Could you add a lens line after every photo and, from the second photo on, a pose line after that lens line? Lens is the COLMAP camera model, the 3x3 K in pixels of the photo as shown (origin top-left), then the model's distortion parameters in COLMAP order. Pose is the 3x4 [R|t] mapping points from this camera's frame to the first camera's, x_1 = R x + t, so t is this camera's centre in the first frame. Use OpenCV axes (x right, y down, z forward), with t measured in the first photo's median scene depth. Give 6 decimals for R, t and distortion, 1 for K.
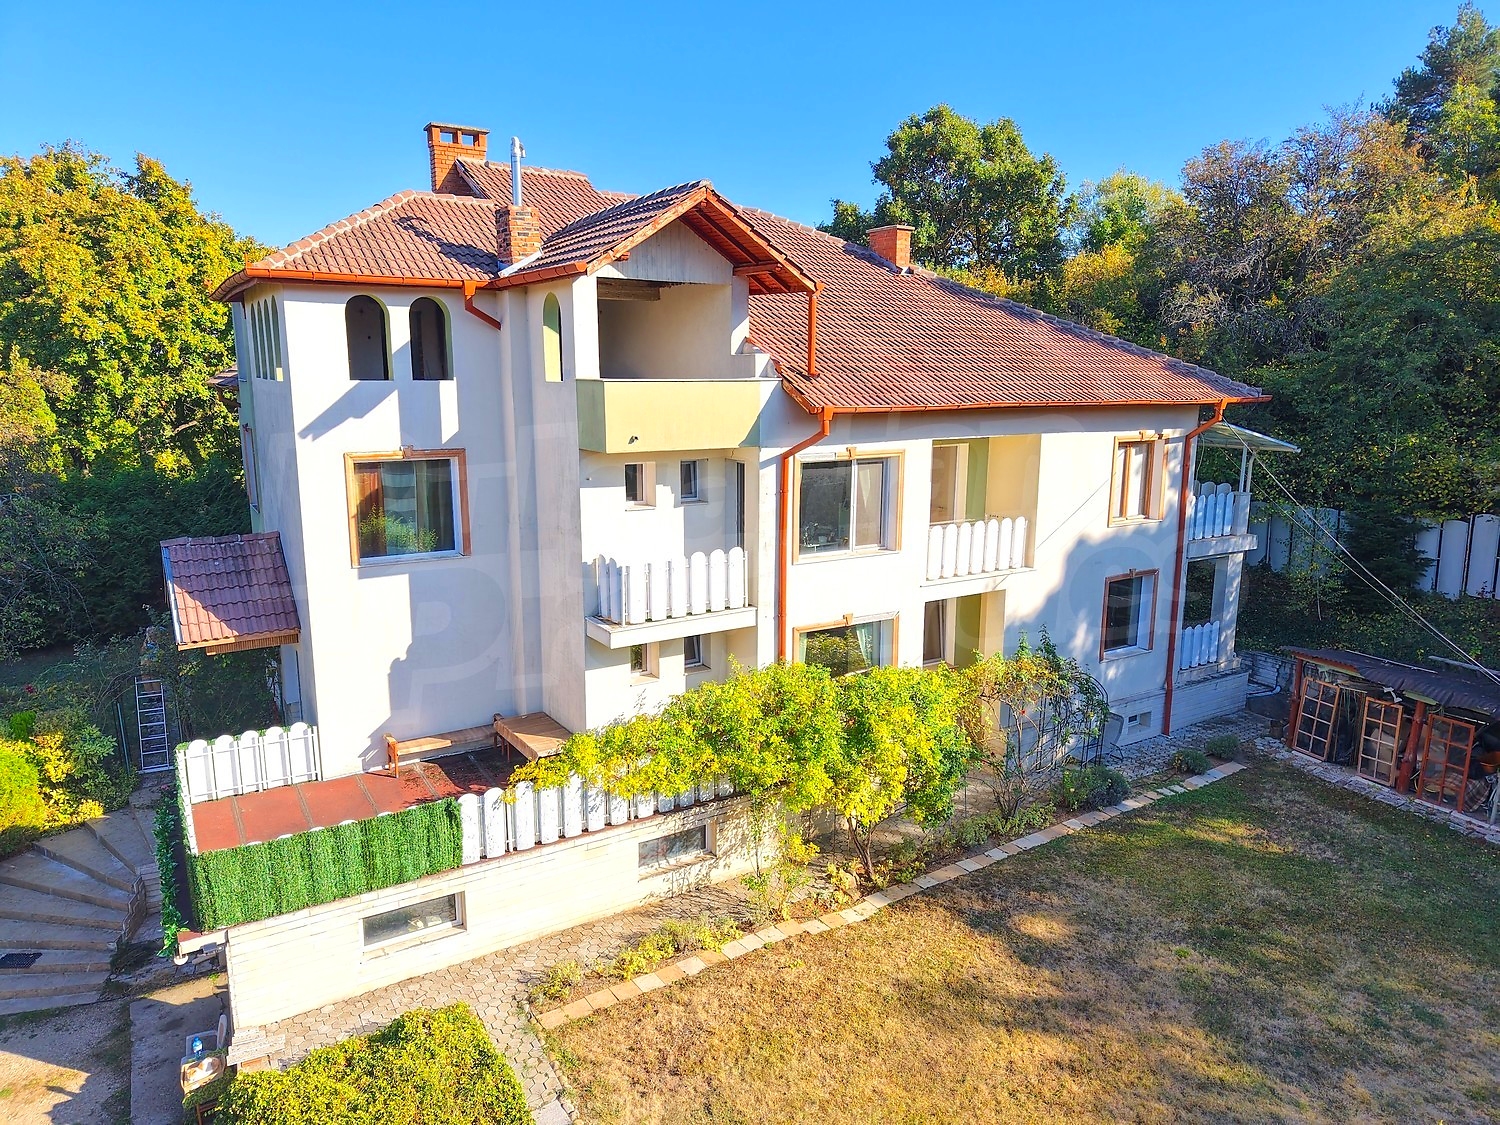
lens RADIAL K [[981.8, 0, 737.2], [0, 981.8, 561.1], [0, 0, 1]] dist [0.042403, -0.001898]
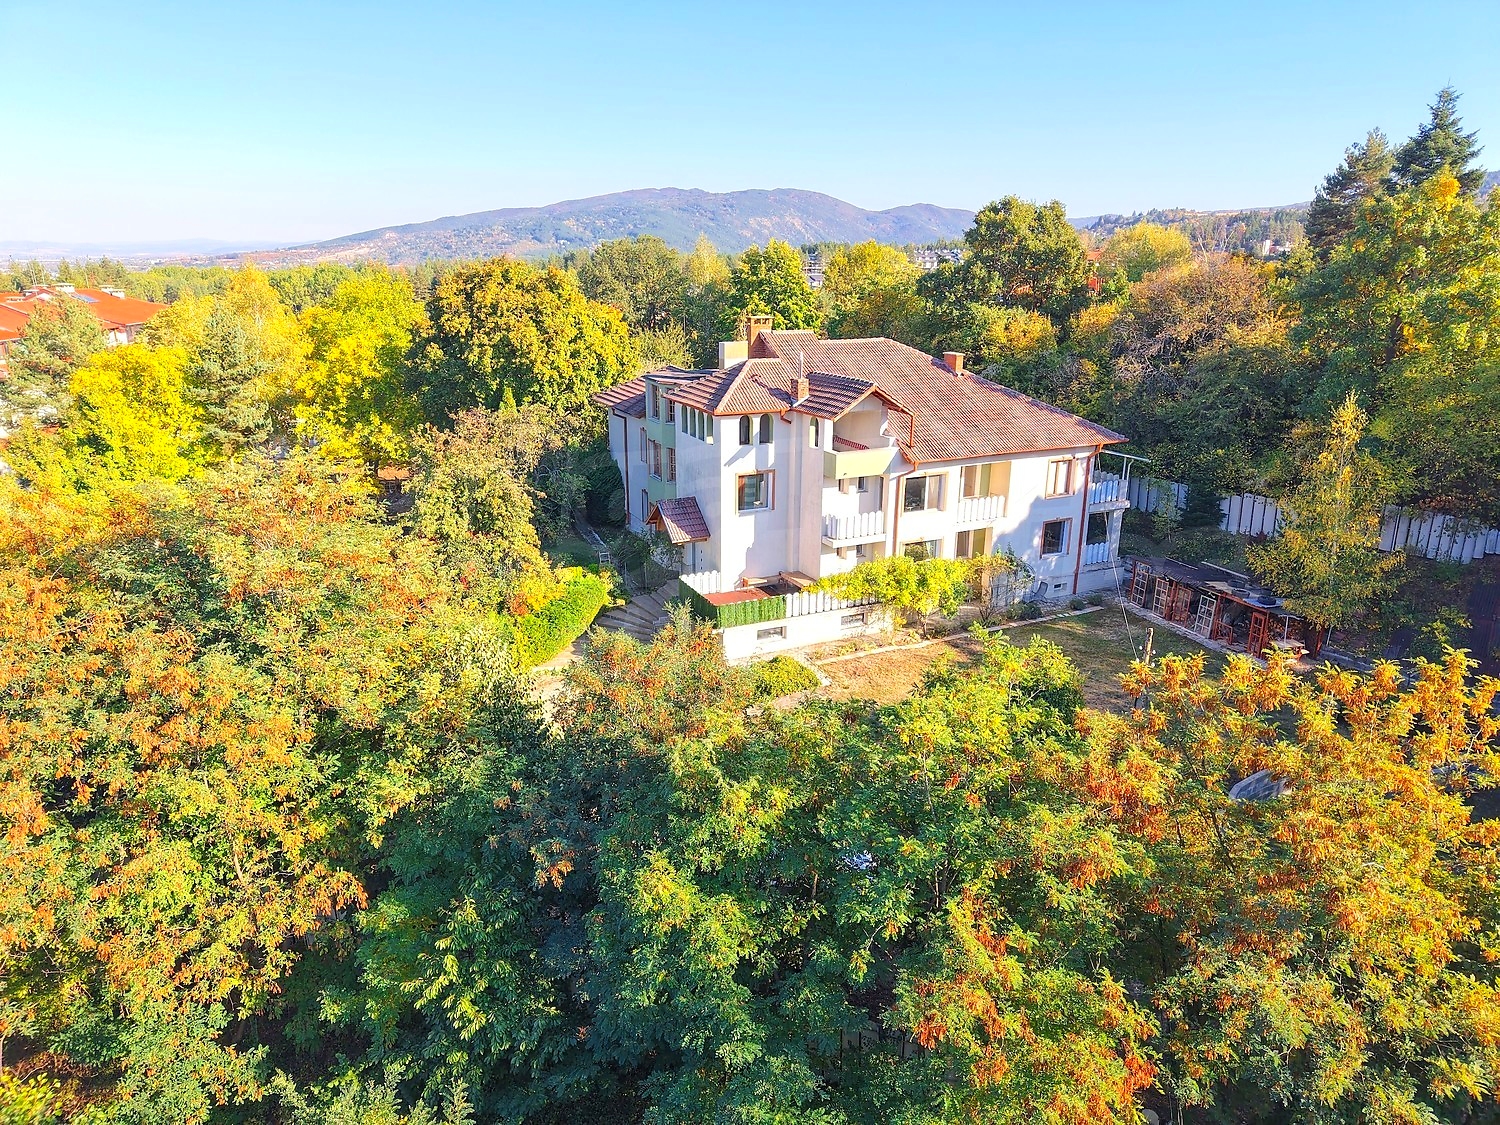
lens RADIAL K [[981.8, 0, 737.2], [0, 981.8, 561.1], [0, 0, 1]] dist [0.042403, -0.001898]
pose [[0.994246, 0.034109, -0.101542, -0.103539], [-0.022689, 0.993498, 0.111563, -0.158950], [0.104687, -0.108617, 0.988556, -1.593669]]
